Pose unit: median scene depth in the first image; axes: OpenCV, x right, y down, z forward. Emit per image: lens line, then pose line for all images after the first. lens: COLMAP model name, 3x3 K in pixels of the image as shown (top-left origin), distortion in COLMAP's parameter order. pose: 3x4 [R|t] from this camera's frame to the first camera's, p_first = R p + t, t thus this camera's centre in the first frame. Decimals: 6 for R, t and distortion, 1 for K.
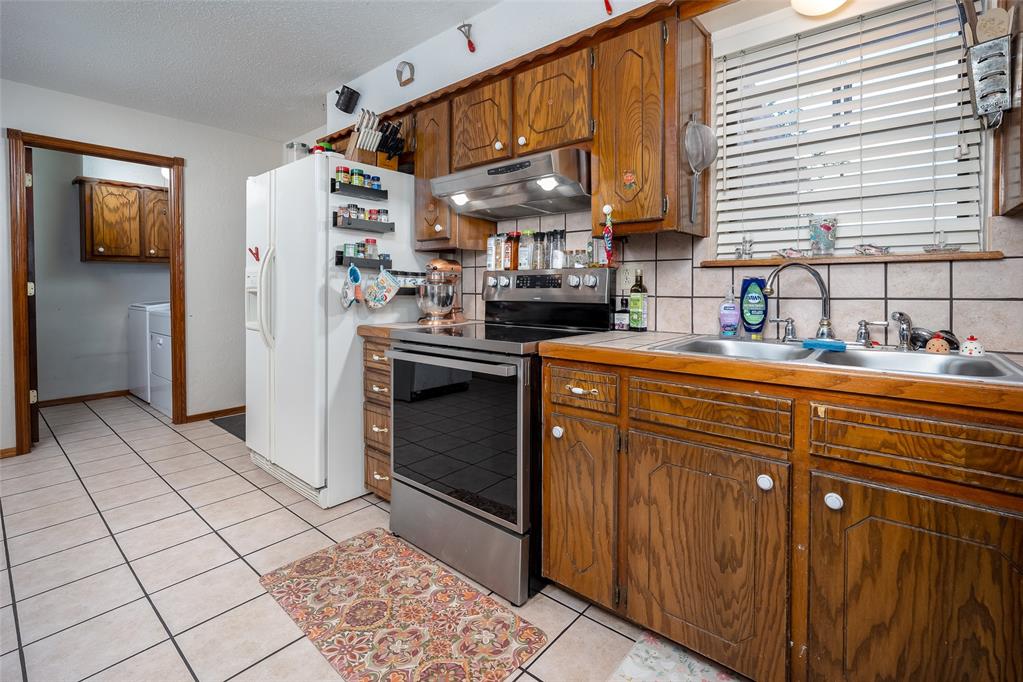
lens RADIAL K [[463.1, 0, 515.5], [0, 463.1, 293.7], [0, 0, 1]] dist [-0.004012, 0.000039]
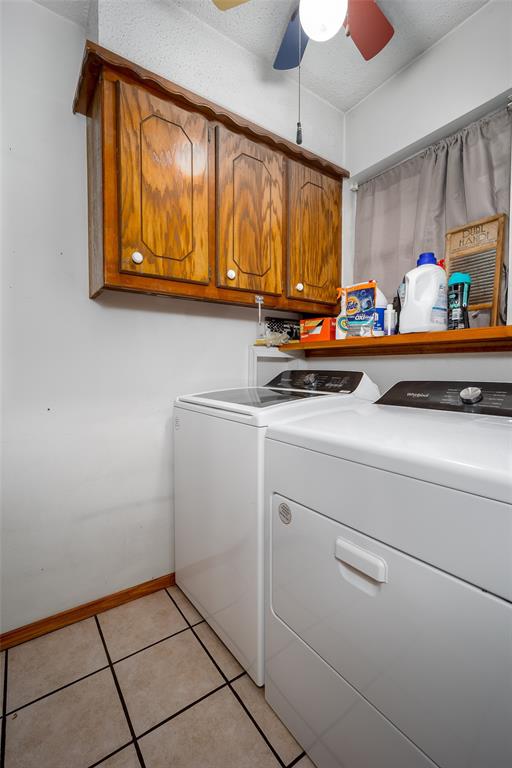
lens RADIAL K [[347.7, 0, 255.0], [0, 347.7, 382.8], [0, 0, 1]] dist [-0.004012, 0.000039]
pose [[0.958222, 0.014840, -0.285639, -0.695903], [-0.009561, 0.999757, 0.019866, 0.000993], [0.285864, -0.016304, 0.958131, 0.725366]]
